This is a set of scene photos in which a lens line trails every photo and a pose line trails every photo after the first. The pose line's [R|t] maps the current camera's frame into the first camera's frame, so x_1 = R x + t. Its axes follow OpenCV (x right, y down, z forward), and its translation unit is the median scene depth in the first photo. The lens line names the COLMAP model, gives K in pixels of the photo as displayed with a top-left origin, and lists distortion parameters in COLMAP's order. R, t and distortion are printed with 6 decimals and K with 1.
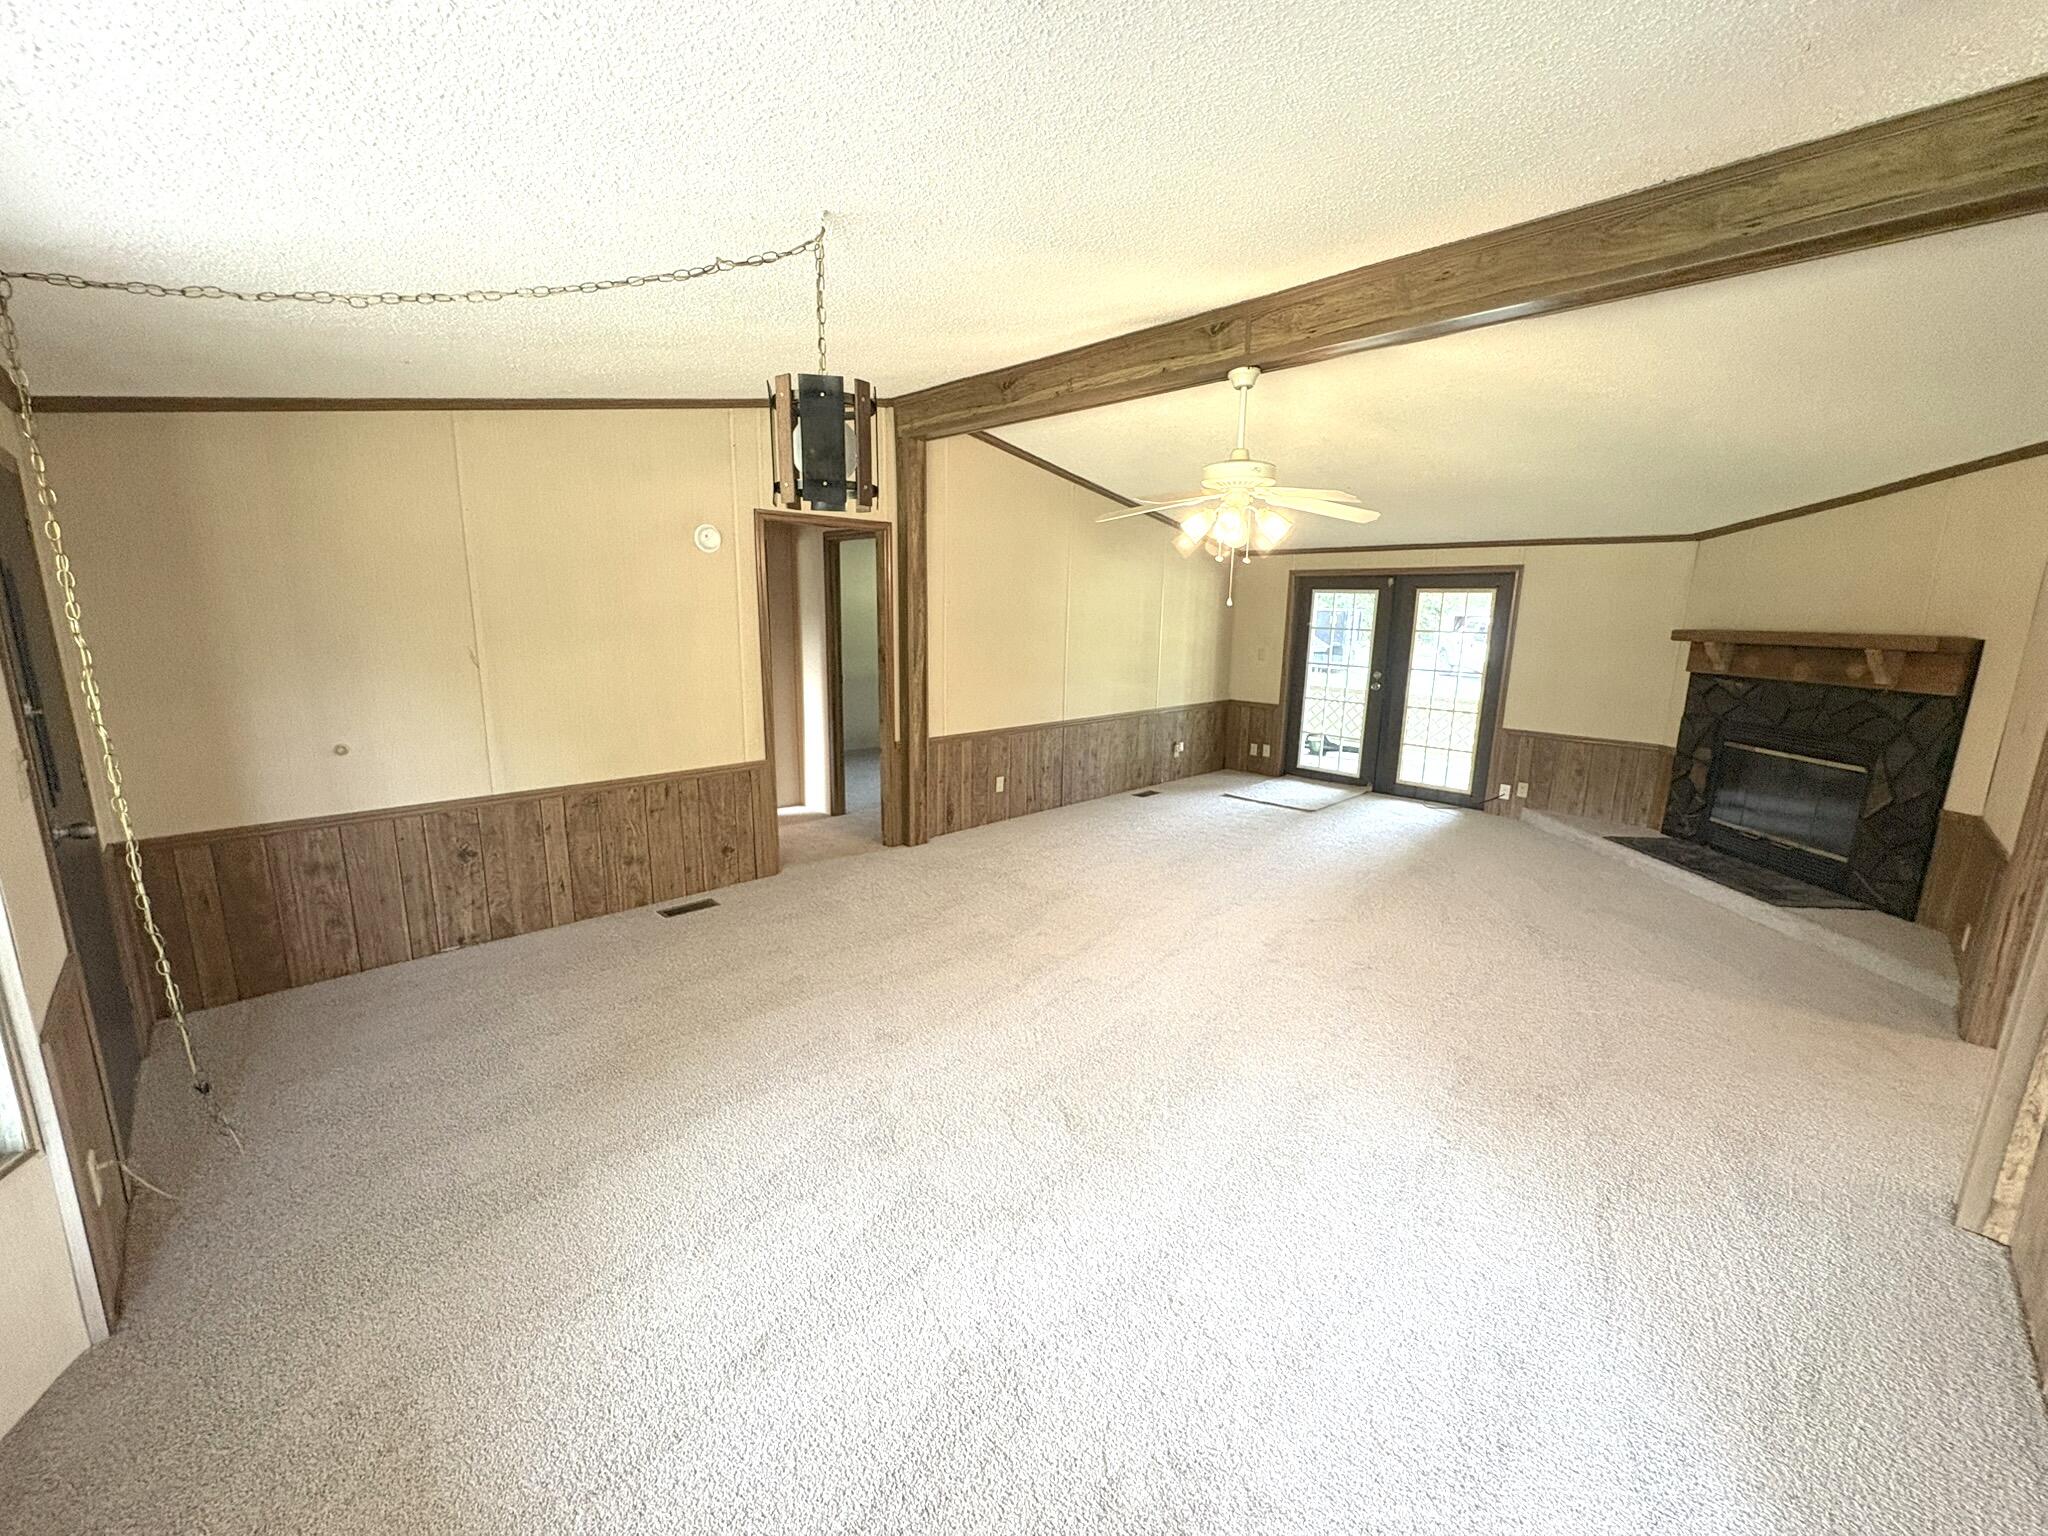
lens RADIAL K [[815.0, 0, 1025.5], [0, 815.0, 767.4], [0, 0, 1]] dist [0.000774, 0.000237]
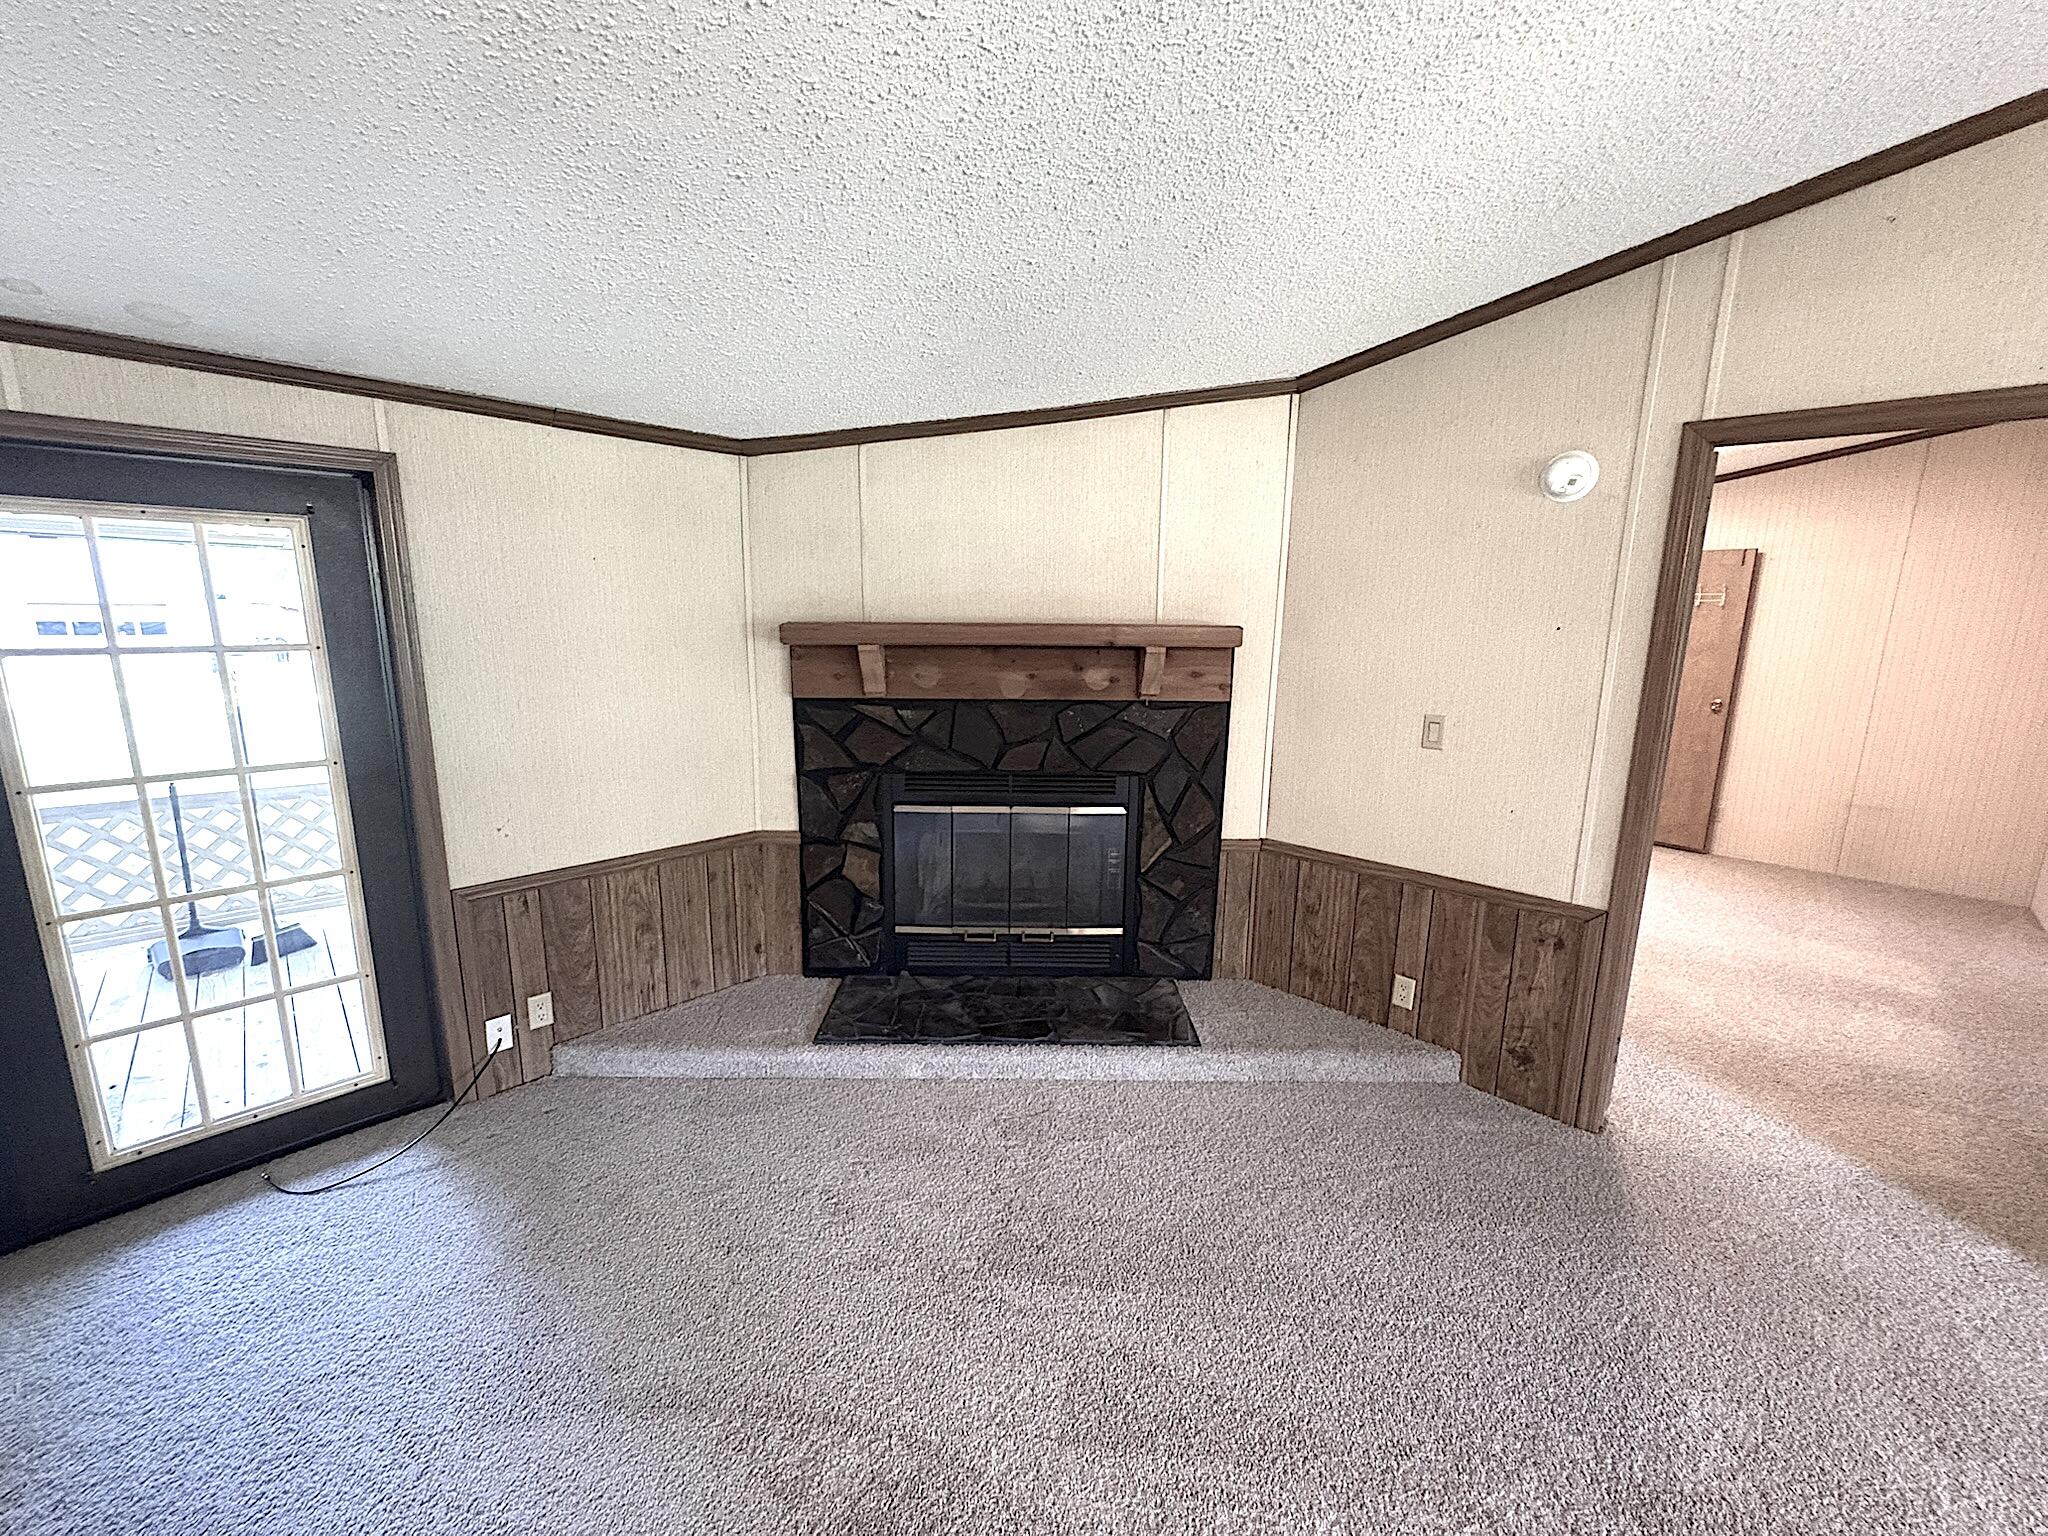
lens RADIAL K [[804.3, 0, 1027.8], [0, 804.3, 773.0], [0, 0, 1]] dist [-0.001532, -0.000022]
pose [[-0.011306, -0.206879, 0.978301, 0.274816], [0.181401, 0.961705, 0.205466, -0.158139], [-0.983344, 0.179788, 0.026655, 0.874738]]
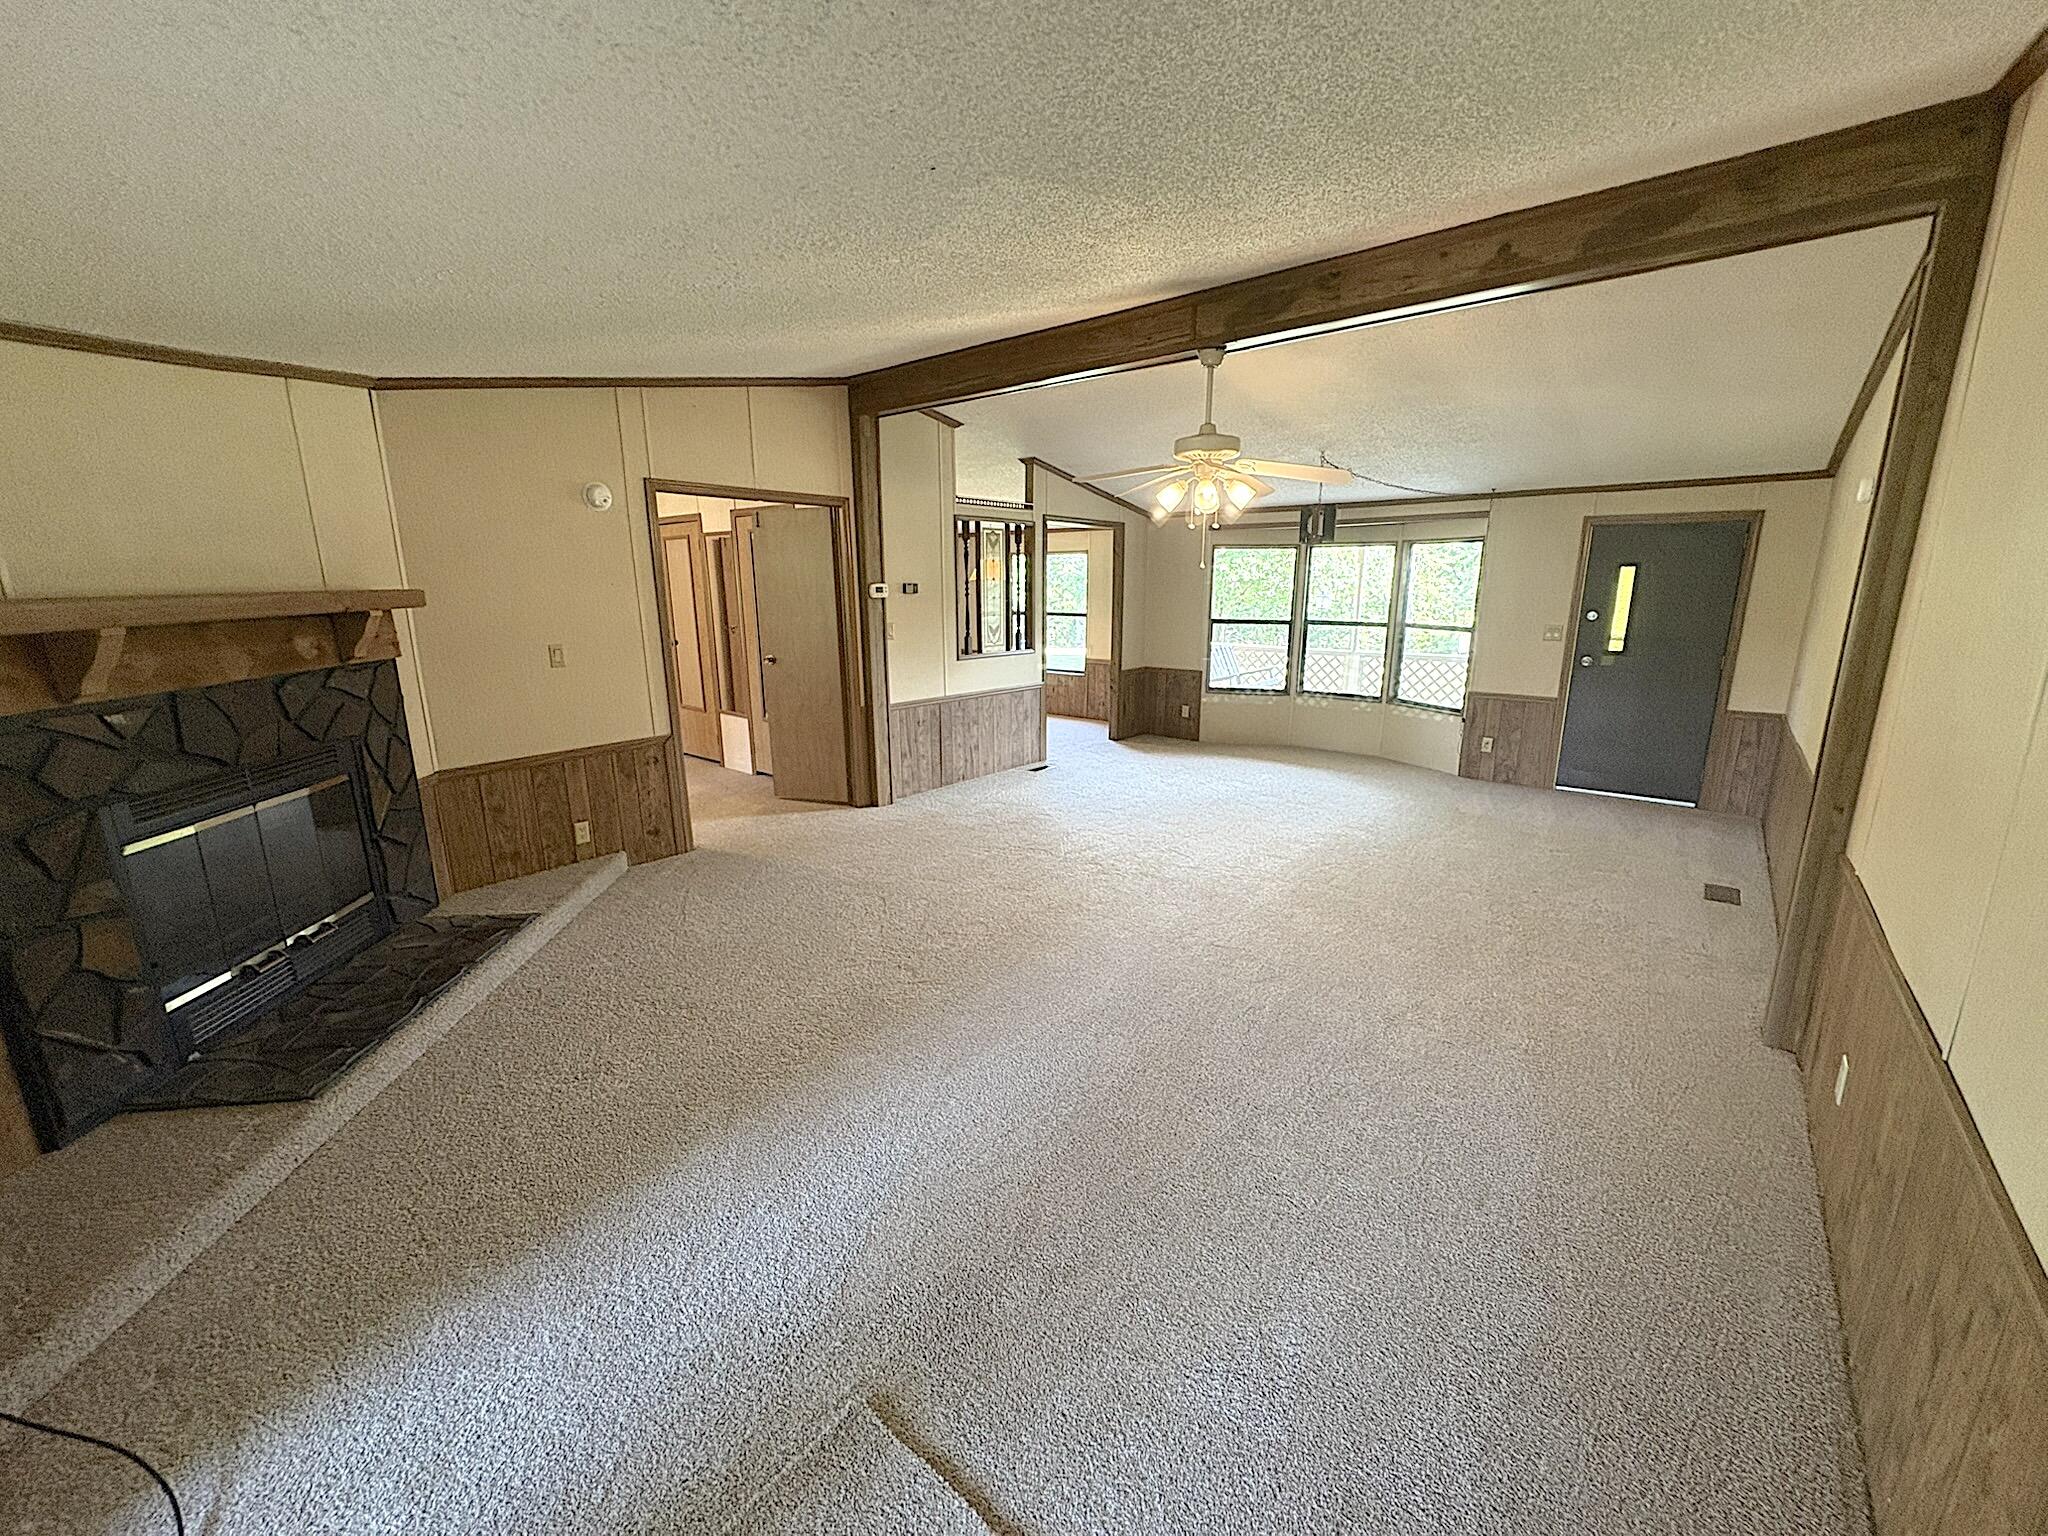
lens RADIAL K [[815.0, 0, 1025.5], [0, 815.0, 767.4], [0, 0, 1]] dist [0.000774, 0.000237]
pose [[-0.995952, 0.009714, -0.089355, 0.399941], [-0.027961, 0.911327, 0.410732, -0.267694], [0.085422, 0.411568, -0.907367, 1.420090]]
